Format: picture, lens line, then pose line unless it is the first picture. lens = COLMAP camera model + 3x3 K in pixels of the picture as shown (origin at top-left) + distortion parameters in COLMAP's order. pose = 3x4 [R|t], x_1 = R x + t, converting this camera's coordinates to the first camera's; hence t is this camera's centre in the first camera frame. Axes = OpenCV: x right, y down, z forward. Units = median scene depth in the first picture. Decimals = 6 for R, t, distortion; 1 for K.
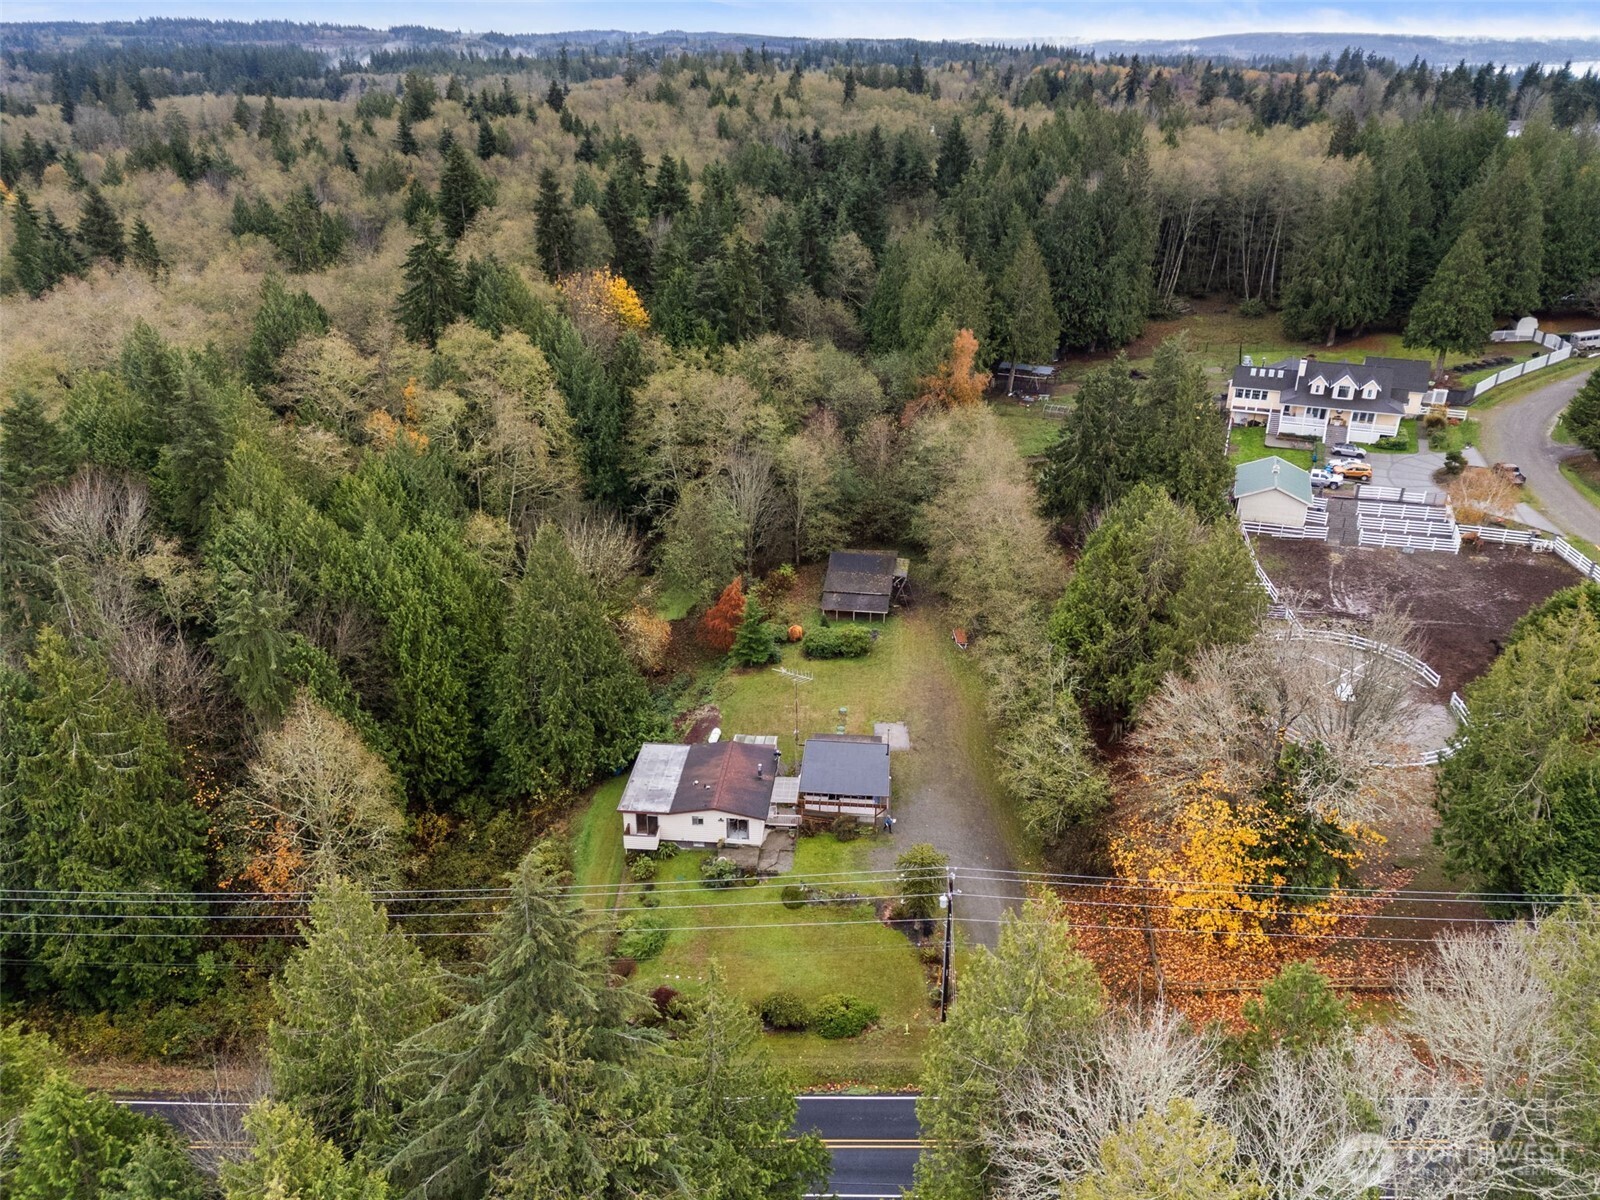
lens RADIAL K [[1157.0, 0, 796.3], [0, 1157.0, 586.2], [0, 0, 1]] dist [0.039894, -0.036310]
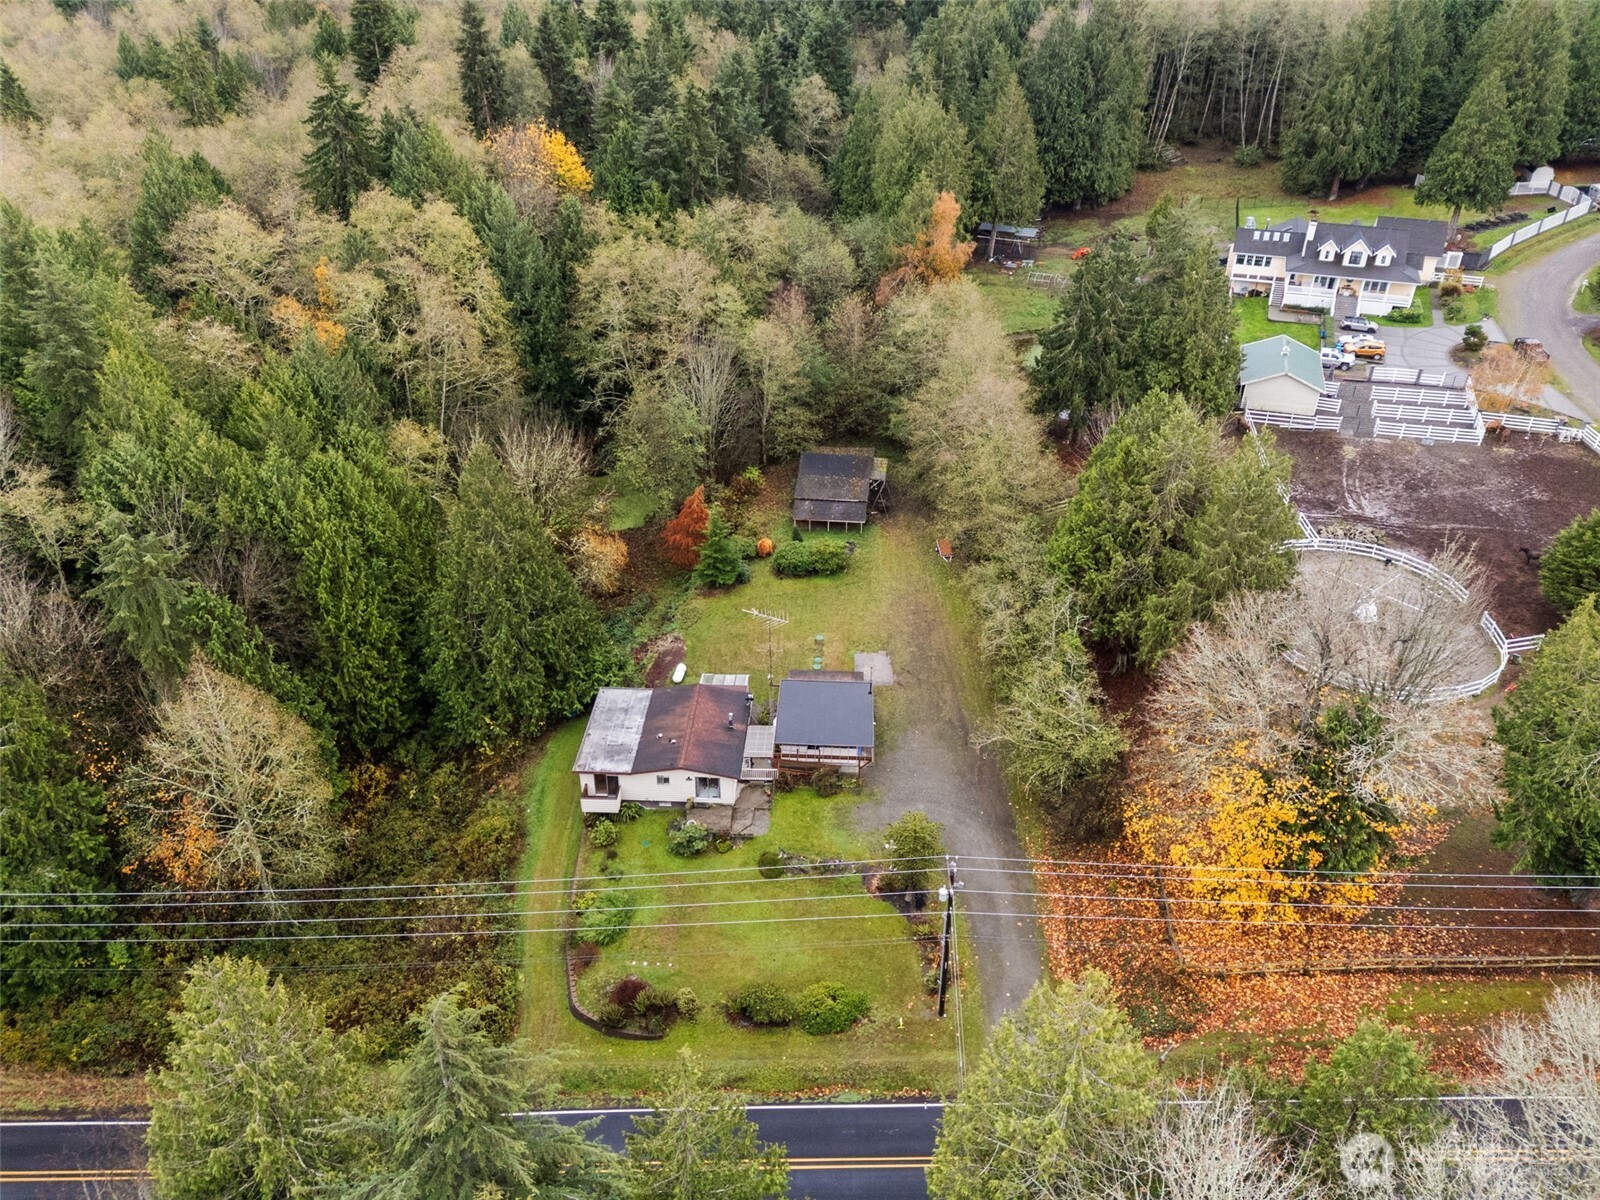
lens RADIAL K [[1157.0, 0, 796.3], [0, 1157.0, 586.2], [0, 0, 1]] dist [0.039894, -0.036310]
pose [[0.999317, -0.018836, 0.031791, -0.005527], [0.014602, 0.991601, 0.128506, -0.046669], [-0.033944, -0.127954, 0.991199, 0.094638]]
